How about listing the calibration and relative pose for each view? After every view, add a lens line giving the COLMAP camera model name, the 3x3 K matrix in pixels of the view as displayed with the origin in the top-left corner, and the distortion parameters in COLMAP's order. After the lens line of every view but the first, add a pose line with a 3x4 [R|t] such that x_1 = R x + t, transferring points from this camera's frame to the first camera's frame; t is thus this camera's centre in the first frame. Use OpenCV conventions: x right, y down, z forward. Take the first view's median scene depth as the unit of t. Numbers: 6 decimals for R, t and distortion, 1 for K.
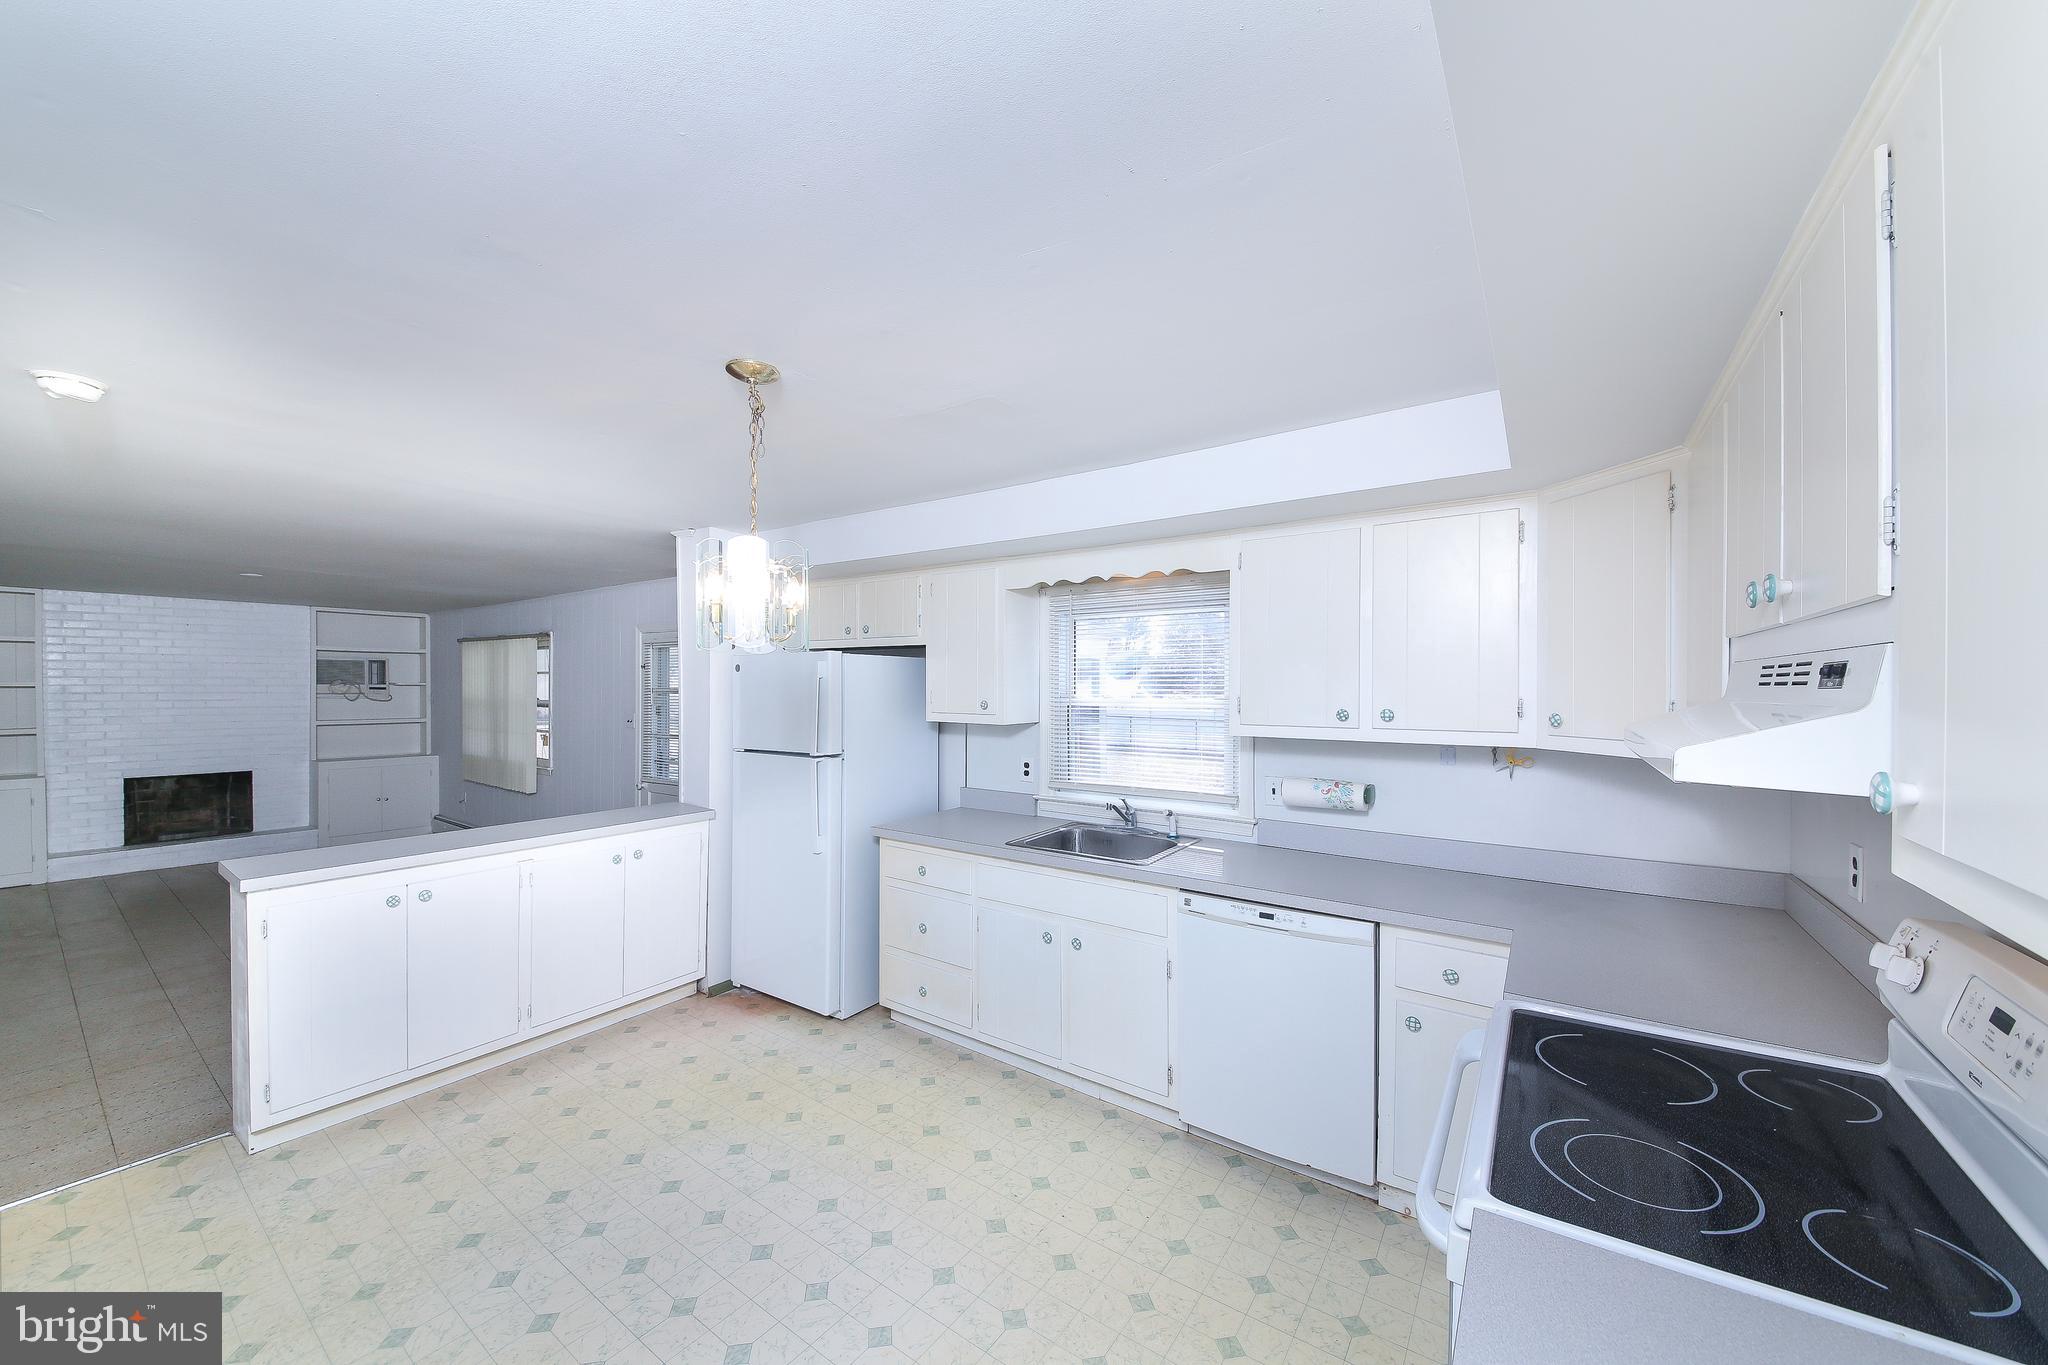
lens RADIAL K [[762.8, 0, 1024.3], [0, 762.8, 696.4], [0, 0, 1]] dist [-0.012954, -0.002523]
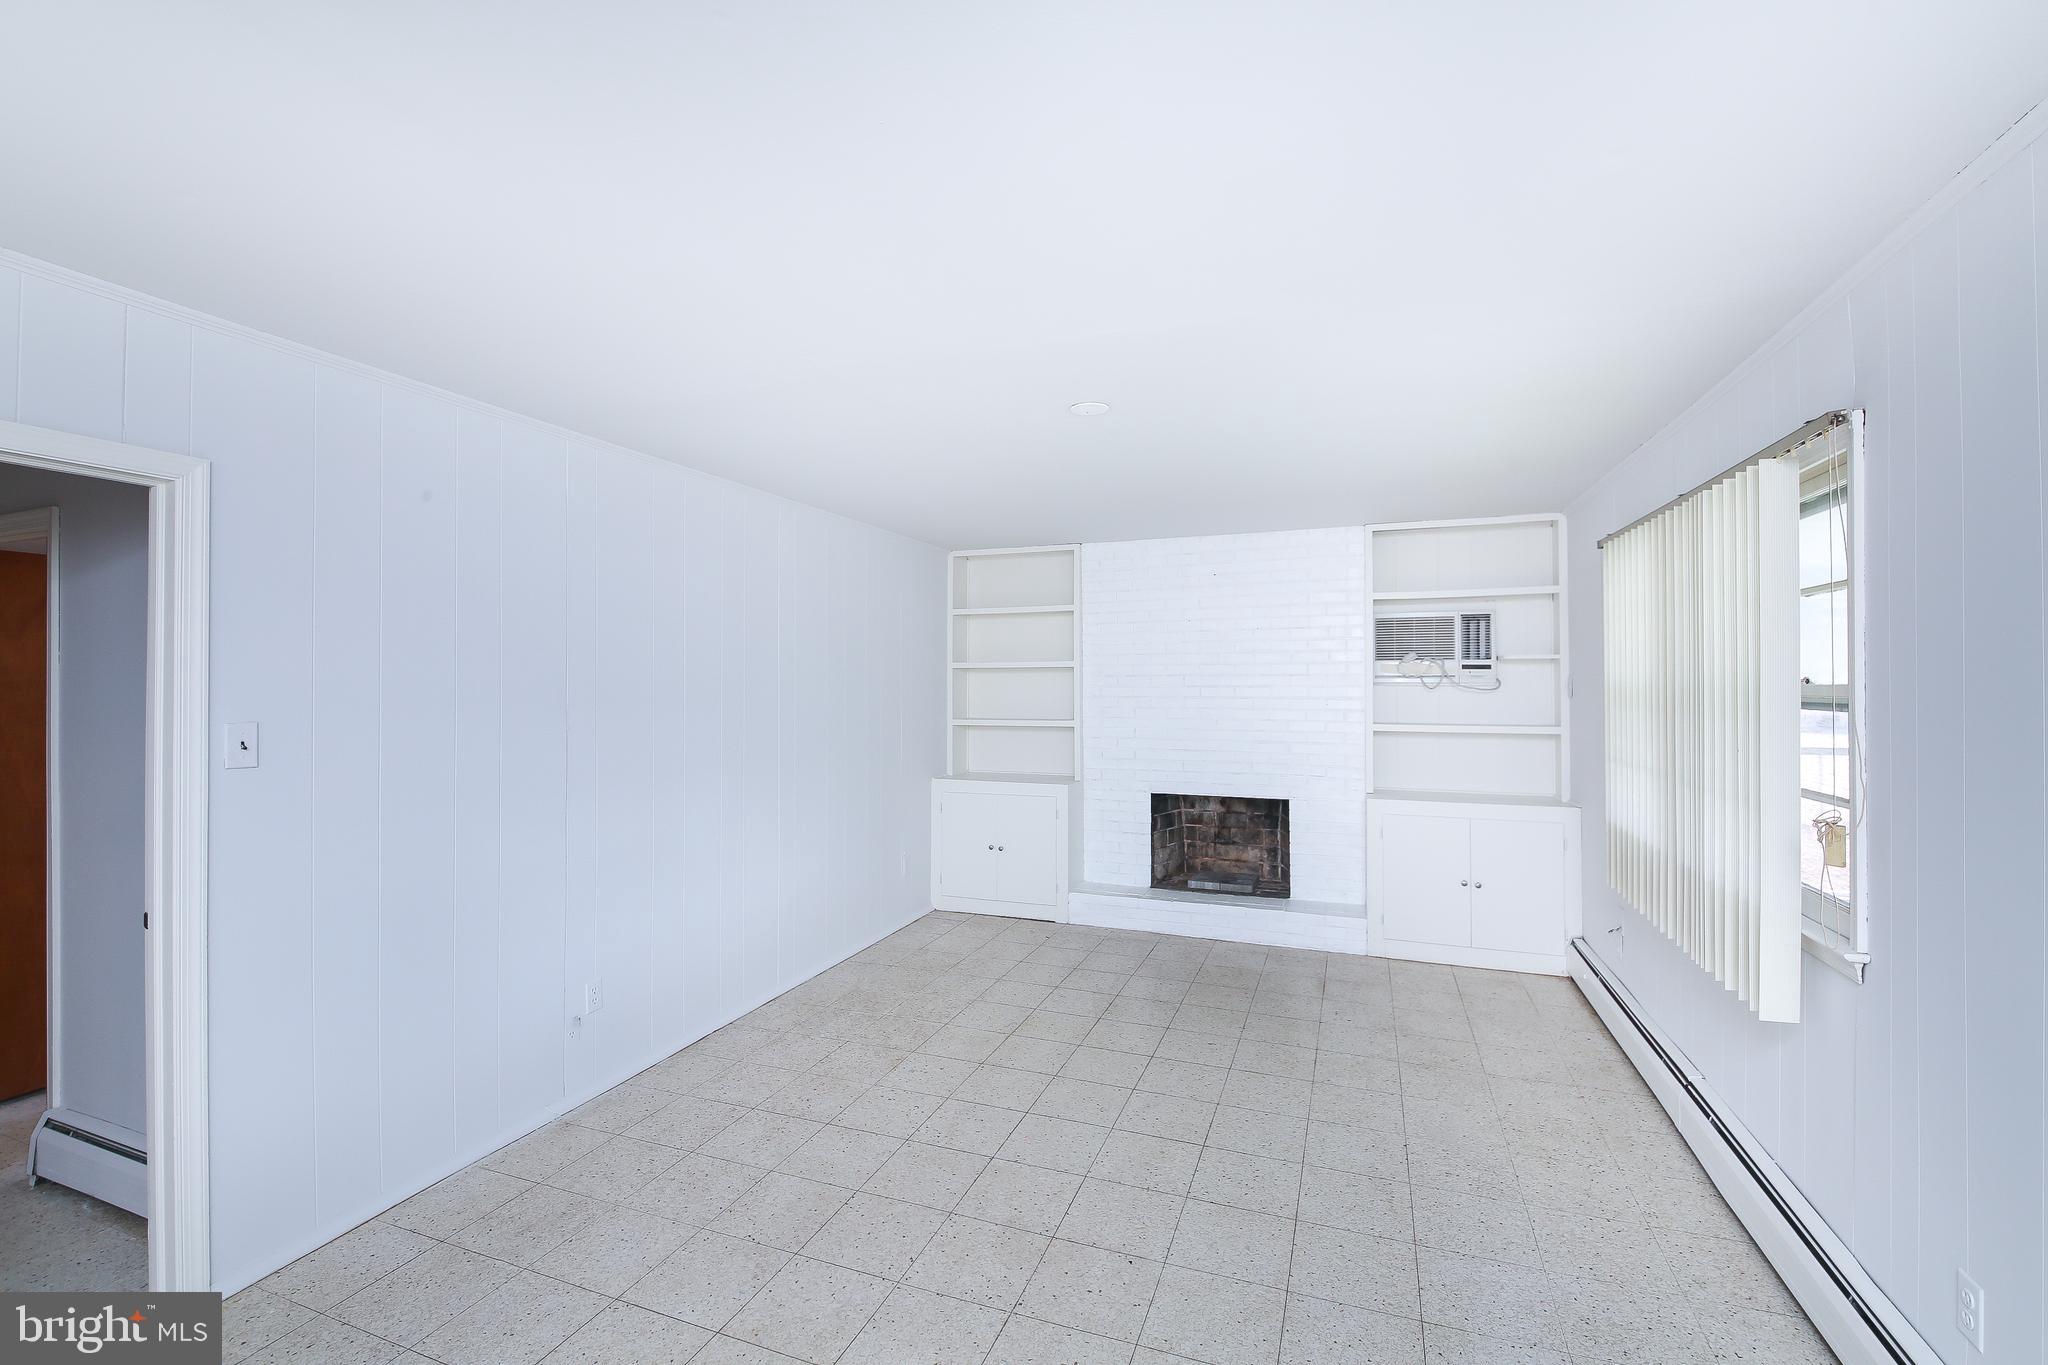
lens RADIAL K [[885.9, 0, 1025.9], [0, 885.9, 671.3], [0, 0, 1]] dist [0.035841, -0.000509]
pose [[0.247459, -0.013658, -0.968802, -0.376433], [-0.008710, 0.999829, -0.016320, 0.006374], [0.968859, 0.012477, 0.247298, 0.620846]]
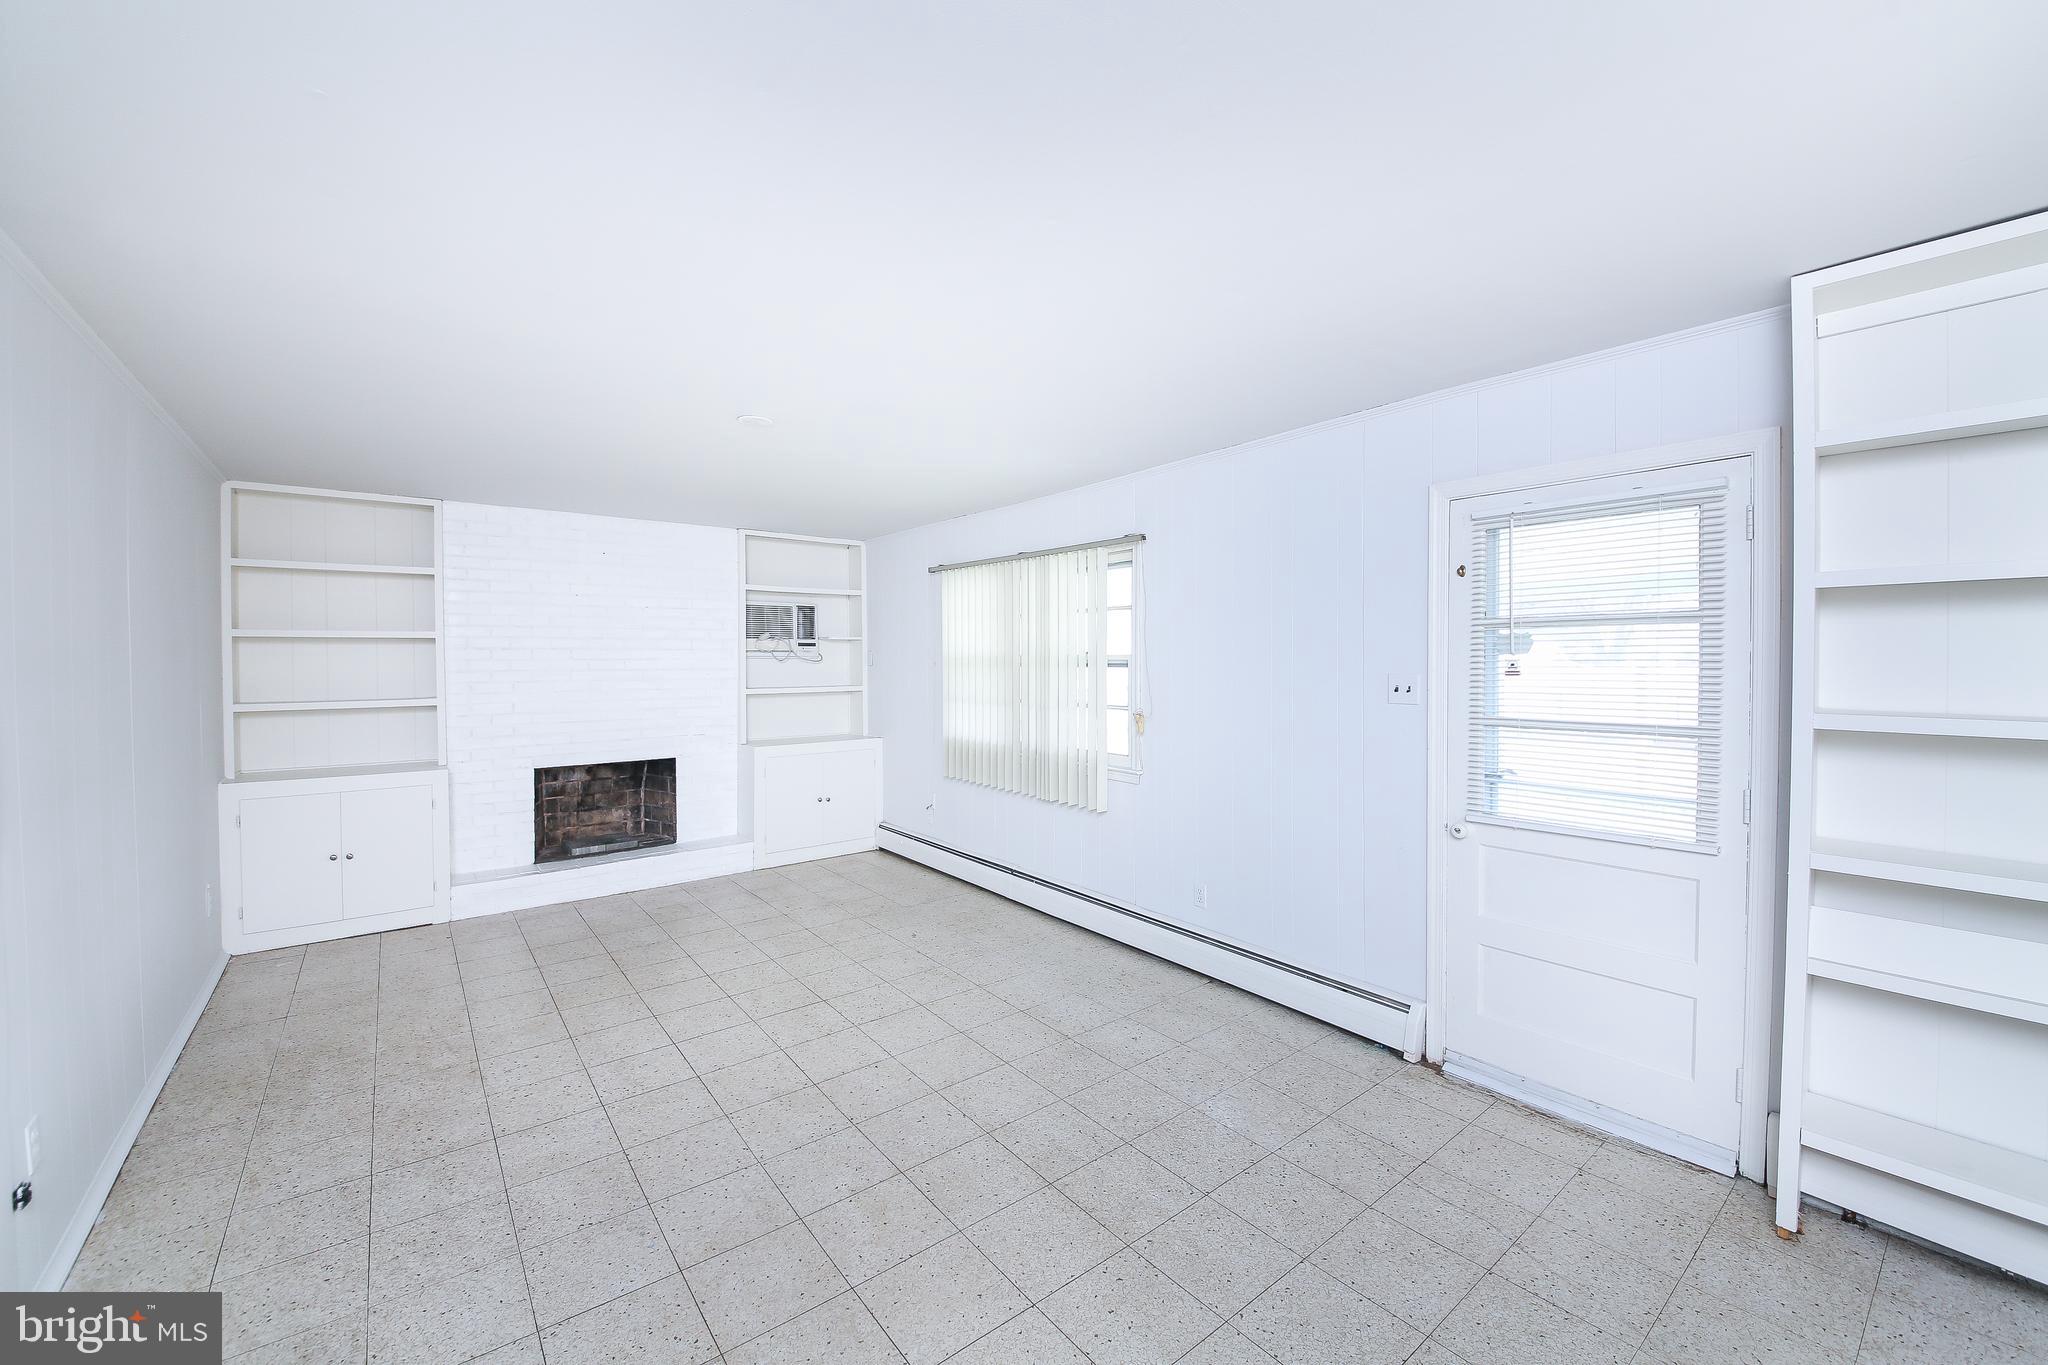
lens RADIAL K [[817.1, 0, 1027.0], [0, 817.1, 676.7], [0, 0, 1]] dist [0.001269, -0.001930]
pose [[0.959890, 0.002171, -0.280367, -0.502334], [0.000977, 0.999938, 0.011088, 0.013174], [0.280374, -0.010917, 0.959829, 0.356511]]
